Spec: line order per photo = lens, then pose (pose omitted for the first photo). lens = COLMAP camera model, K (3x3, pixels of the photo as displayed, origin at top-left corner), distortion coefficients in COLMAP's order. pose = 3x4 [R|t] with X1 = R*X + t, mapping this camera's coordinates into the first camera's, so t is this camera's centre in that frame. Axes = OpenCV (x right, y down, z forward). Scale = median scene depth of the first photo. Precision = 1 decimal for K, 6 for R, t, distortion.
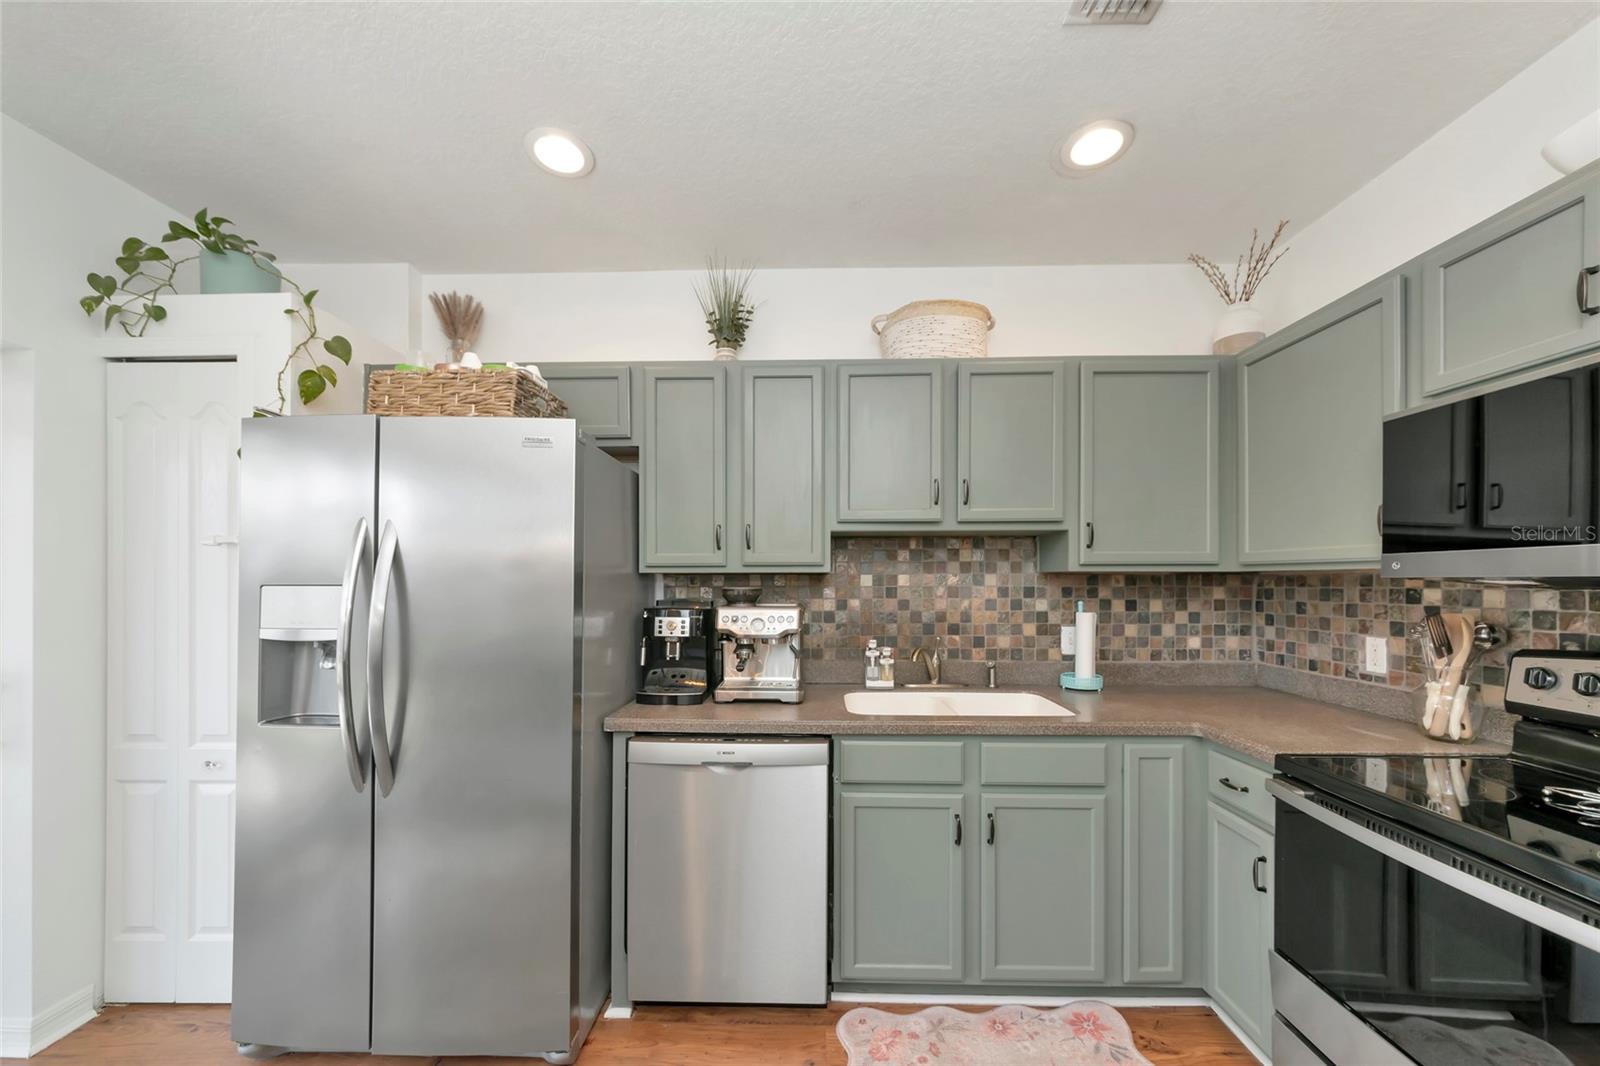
lens RADIAL K [[572.5, 0, 804.4], [0, 572.5, 583.9], [0, 0, 1]] dist [-0.000574, 0.000060]
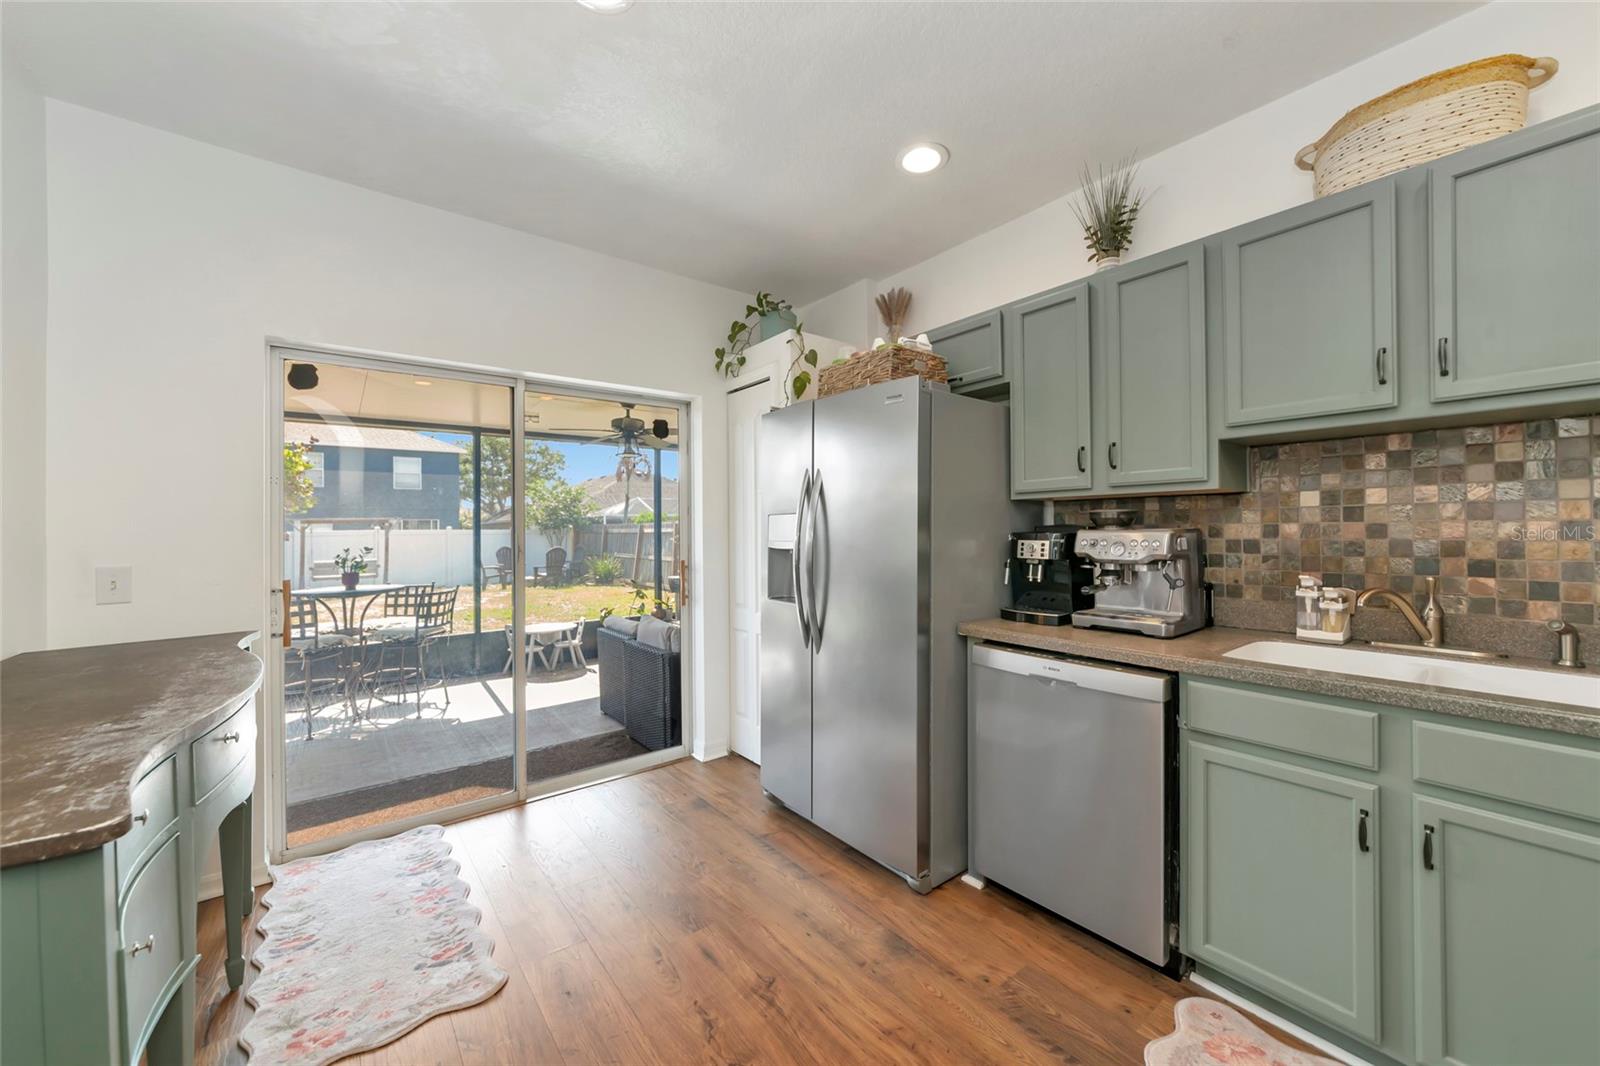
lens RADIAL K [[599.9, 0, 800.0], [0, 599.9, 533.0], [0, 0, 1]] dist [-0.009166, 0.000028]
pose [[0.636705, -0.001696, -0.771106, 0.332619], [0.006756, 0.999971, 0.003380, 0.037300], [0.771078, -0.007362, 0.636698, -0.023541]]
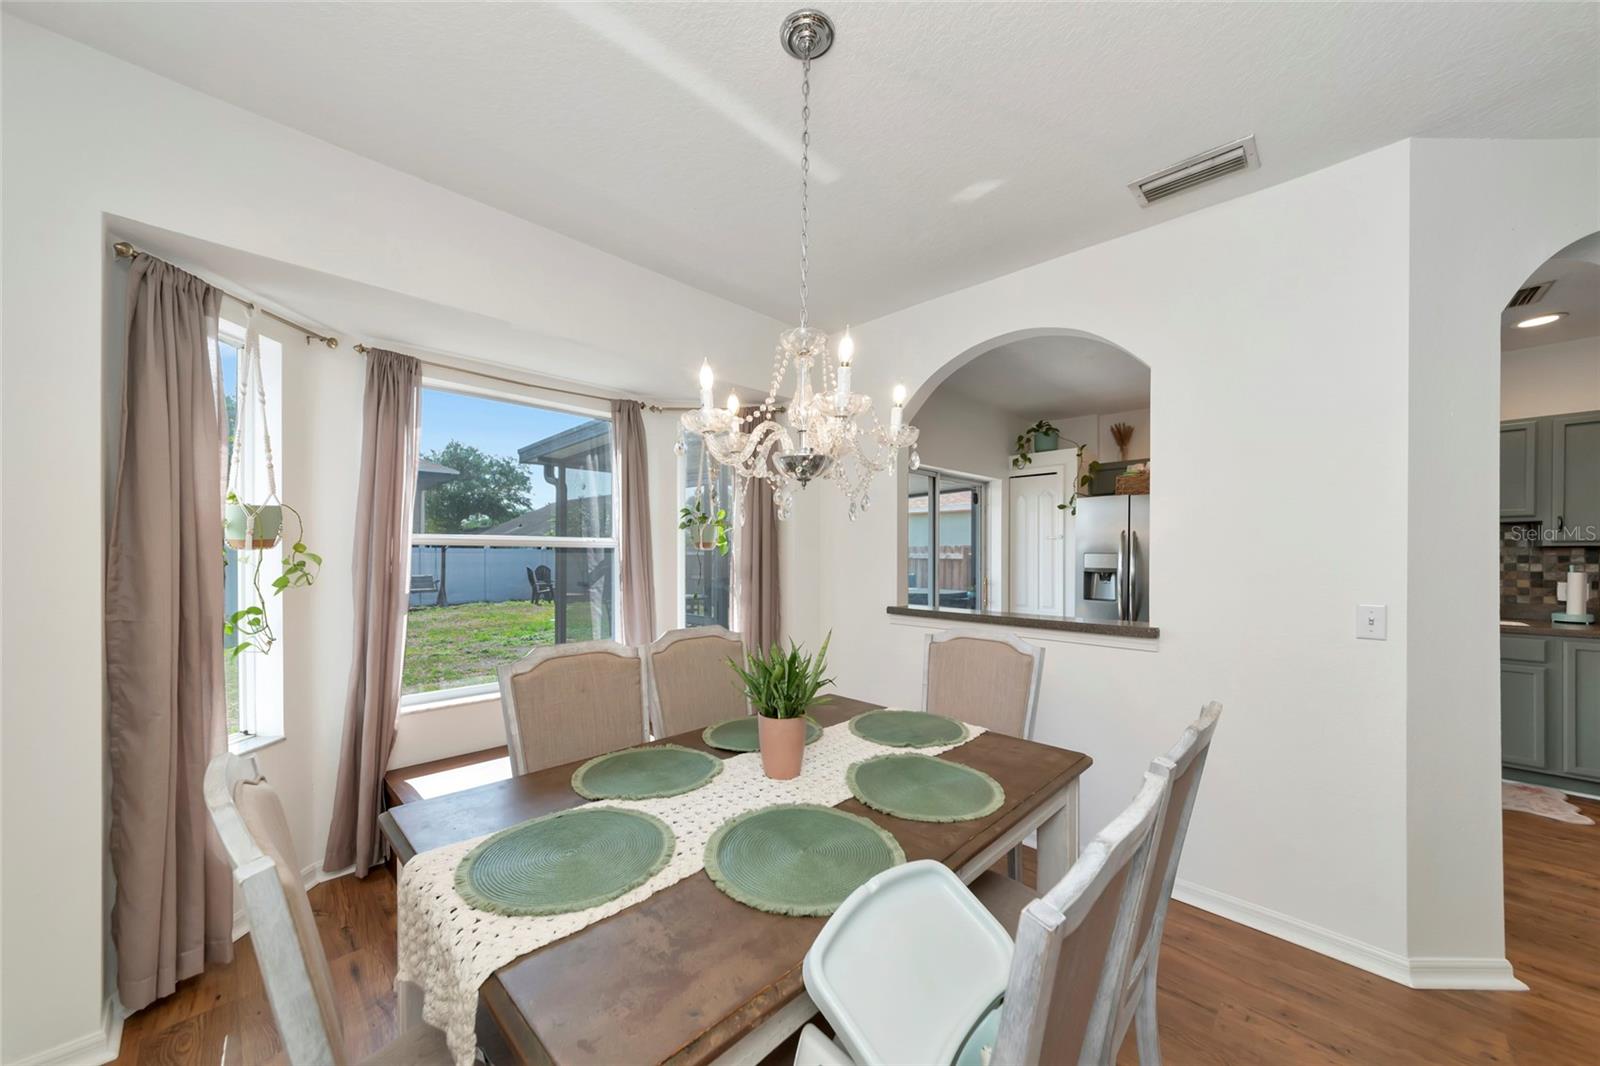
lens RADIAL K [[563.0, 0, 811.1], [0, 563.0, 553.3], [0, 0, 1]] dist [-0.001870, -0.000094]
pose [[0.737411, 0.002777, -0.675438, -0.002289], [-0.001235, 0.999995, 0.002763, -0.003496], [0.675443, -0.001203, 0.737411, -1.642852]]
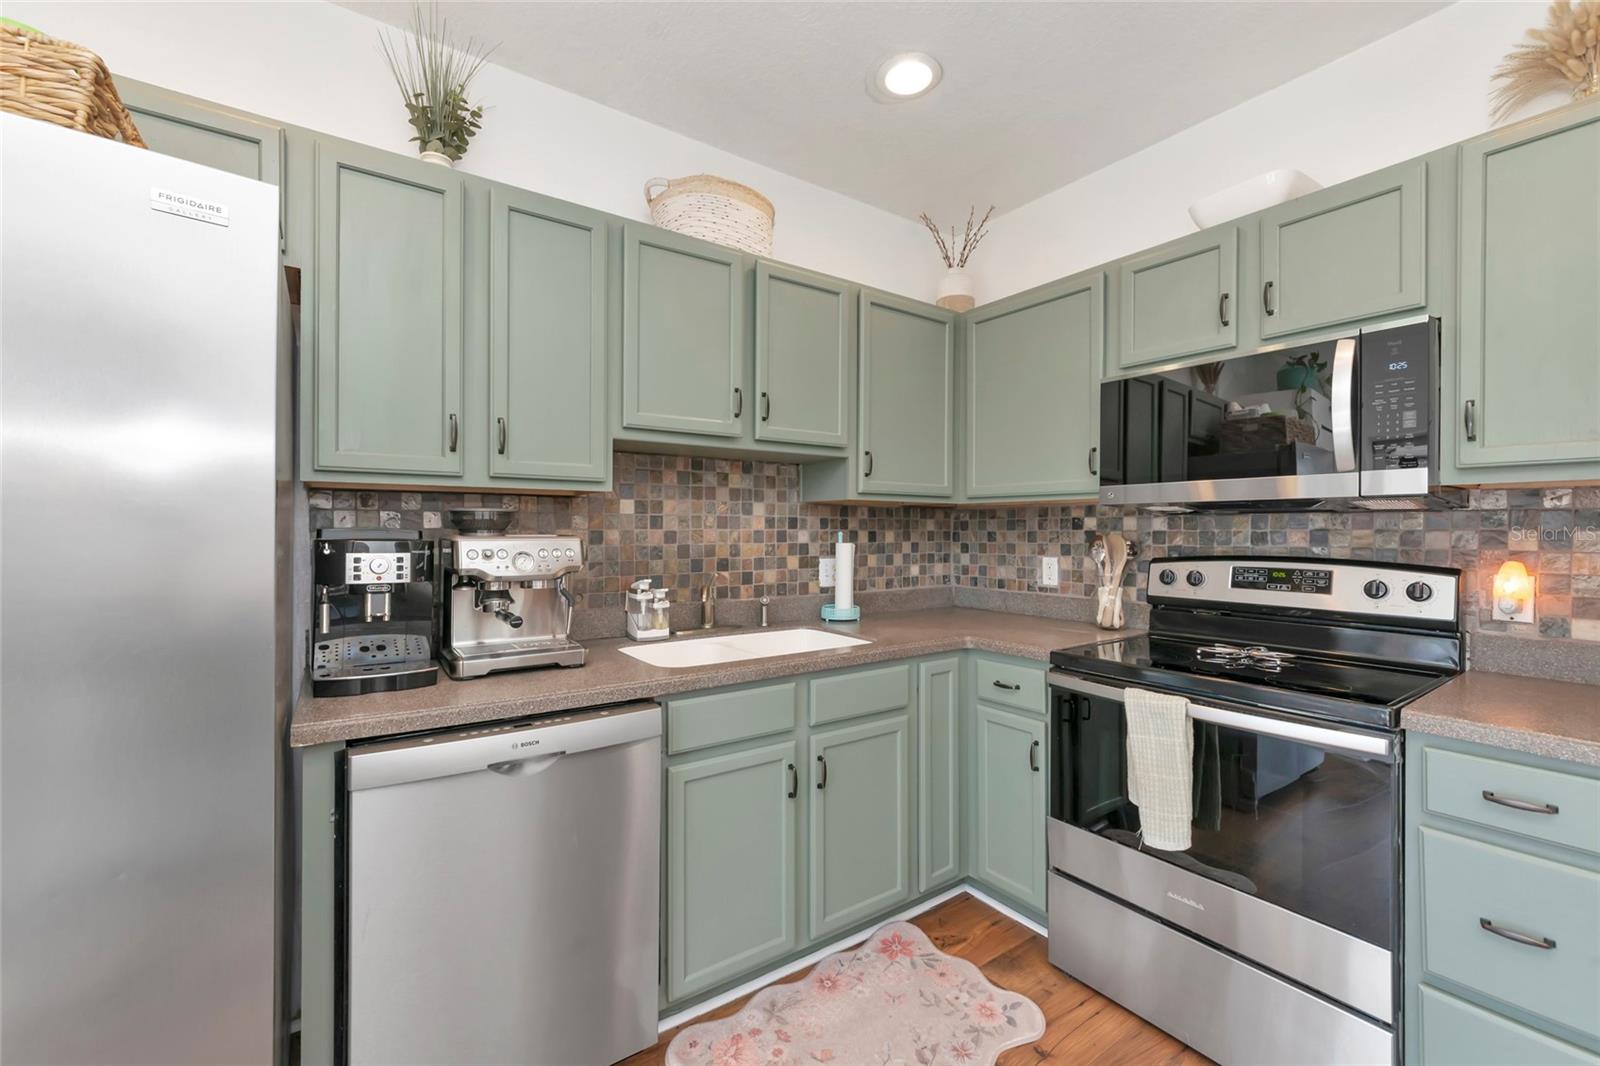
lens RADIAL K [[652.7, 0, 792.8], [0, 652.7, 533.9], [0, 0, 1]] dist [0.000786, -0.000123]
pose [[0.810930, -0.001596, 0.585141, -0.274956], [-0.000240, 0.999995, 0.003060, 0.033984], [-0.585143, -0.002622, 0.810926, 0.147824]]
